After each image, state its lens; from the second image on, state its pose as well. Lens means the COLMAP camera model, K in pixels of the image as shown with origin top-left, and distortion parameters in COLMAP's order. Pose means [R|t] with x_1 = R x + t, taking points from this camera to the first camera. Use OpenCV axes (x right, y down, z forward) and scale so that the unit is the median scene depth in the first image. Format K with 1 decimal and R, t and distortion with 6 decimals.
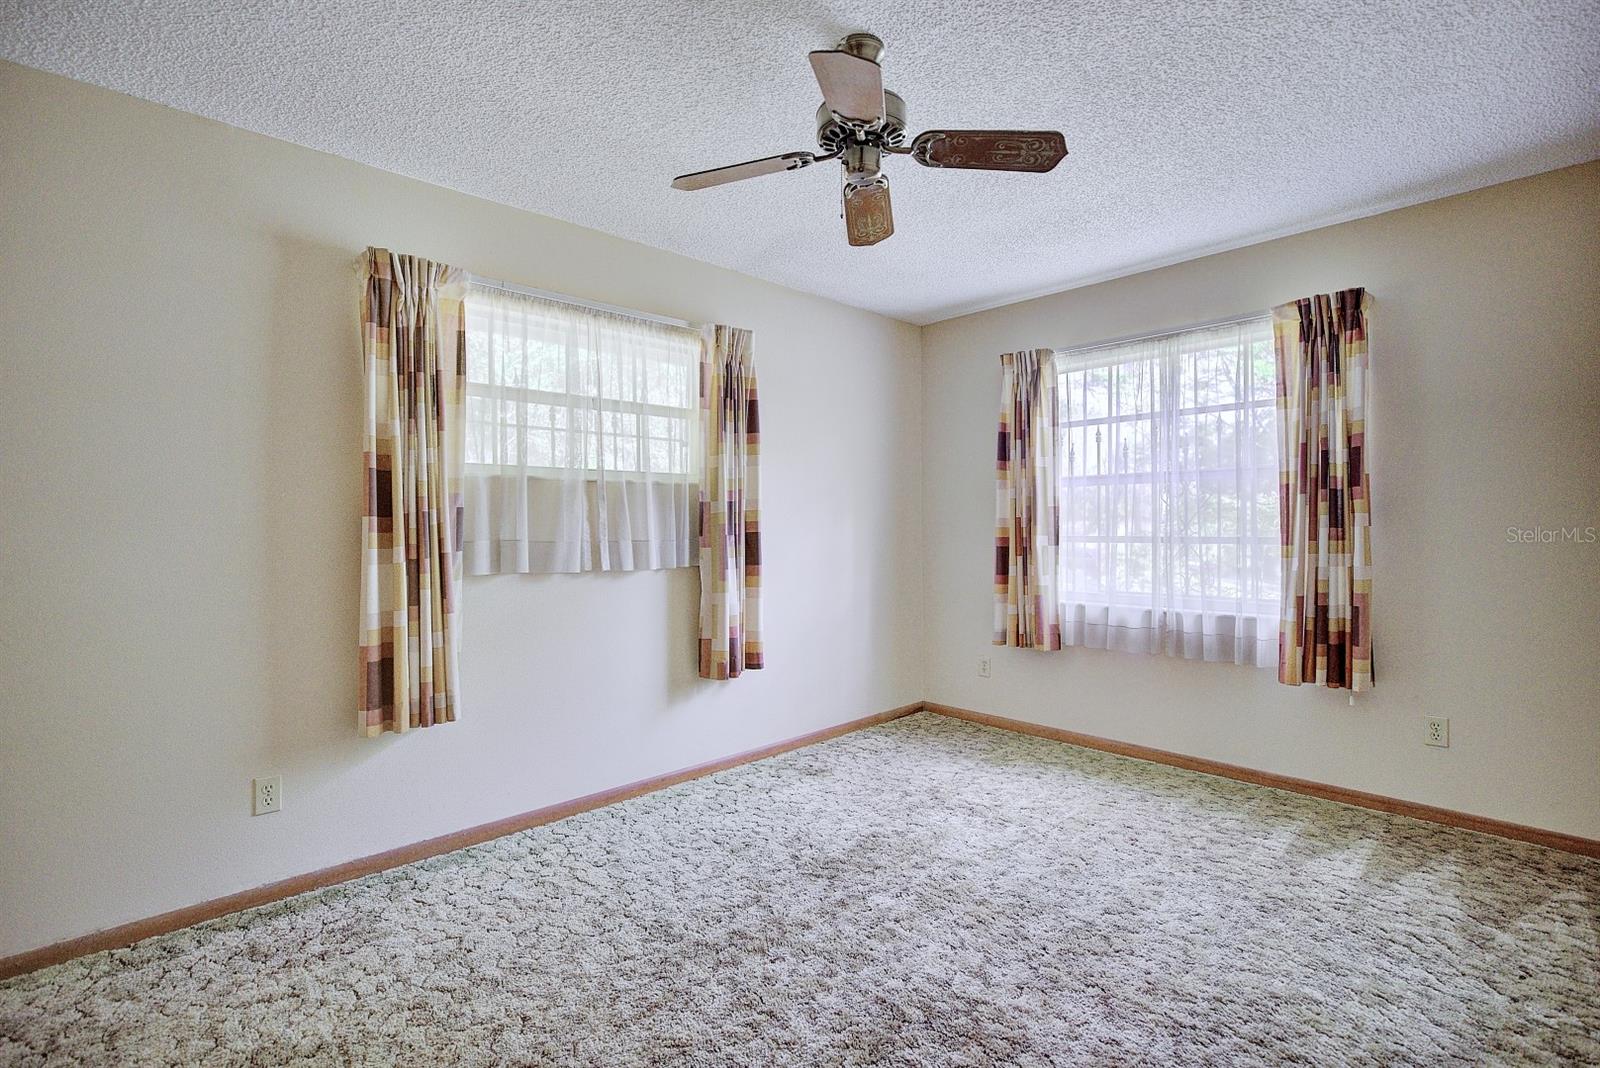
lens RADIAL K [[738.9, 0, 787.1], [0, 738.9, 532.4], [0, 0, 1]] dist [-0.003808, -0.000534]
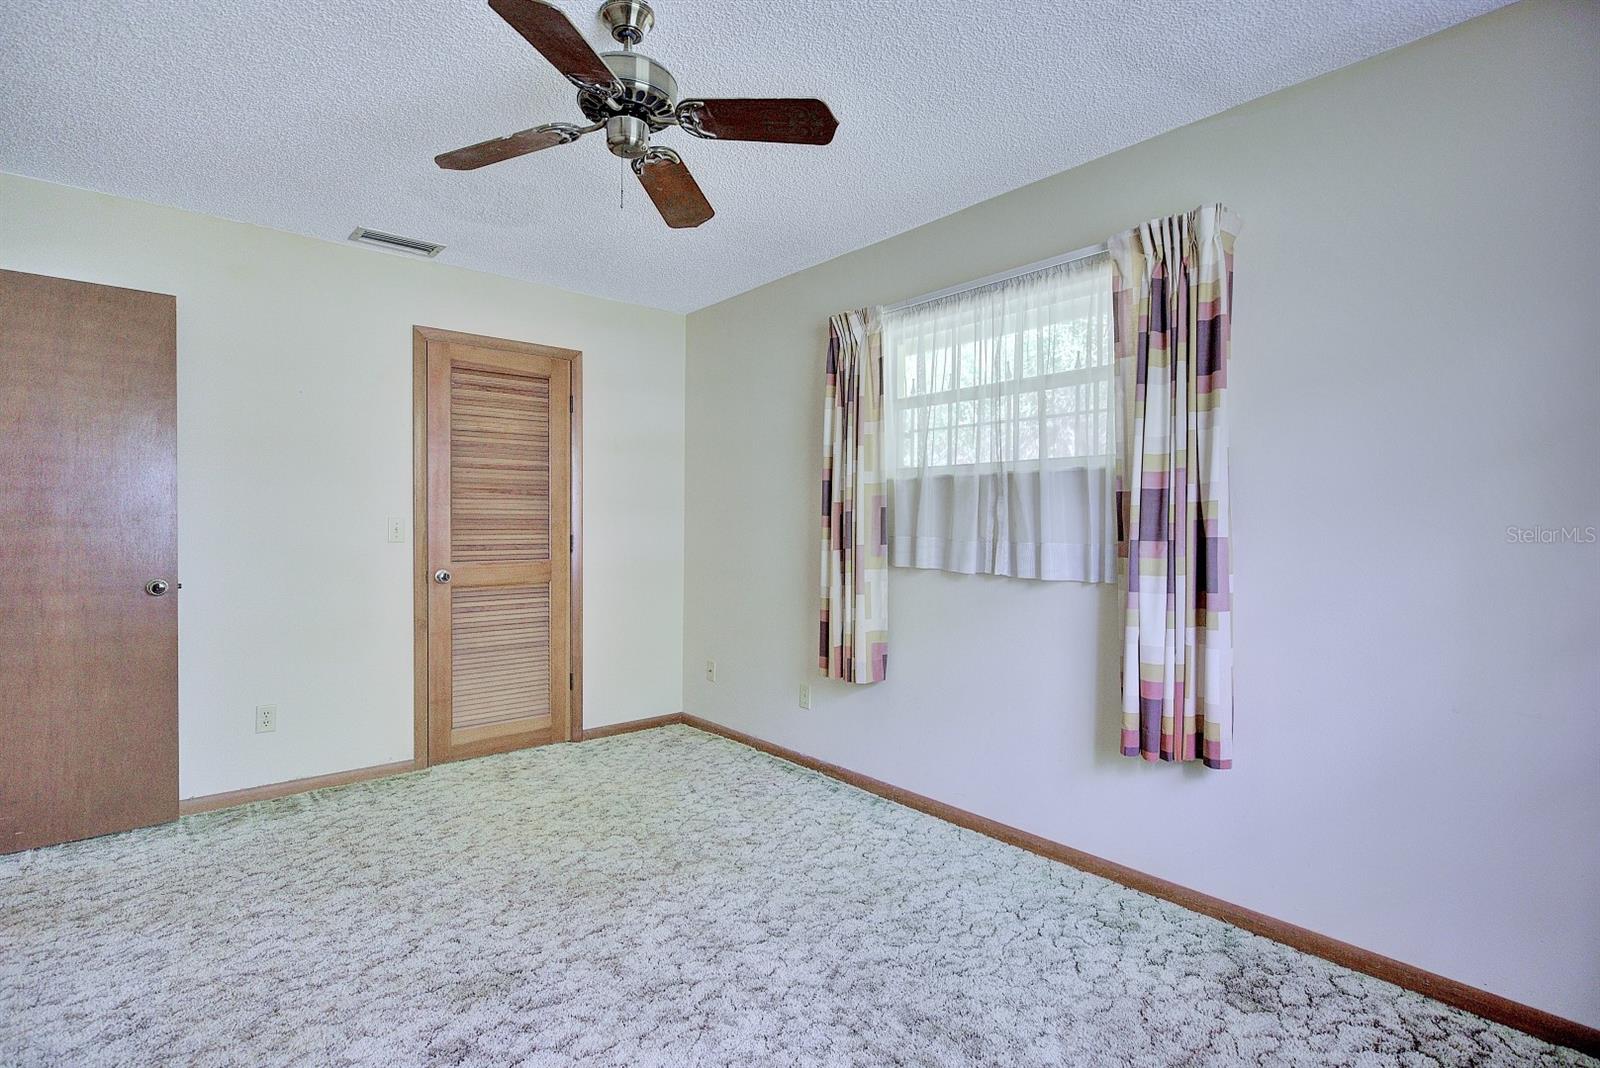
lens RADIAL K [[738.9, 0, 787.1], [0, 738.9, 532.4], [0, 0, 1]] dist [-0.003808, -0.000534]
pose [[-0.023006, 0.019218, -0.999551, 0.628674], [-0.016190, 0.999677, 0.019593, -0.012686], [0.999604, 0.016633, -0.022687, 0.747912]]
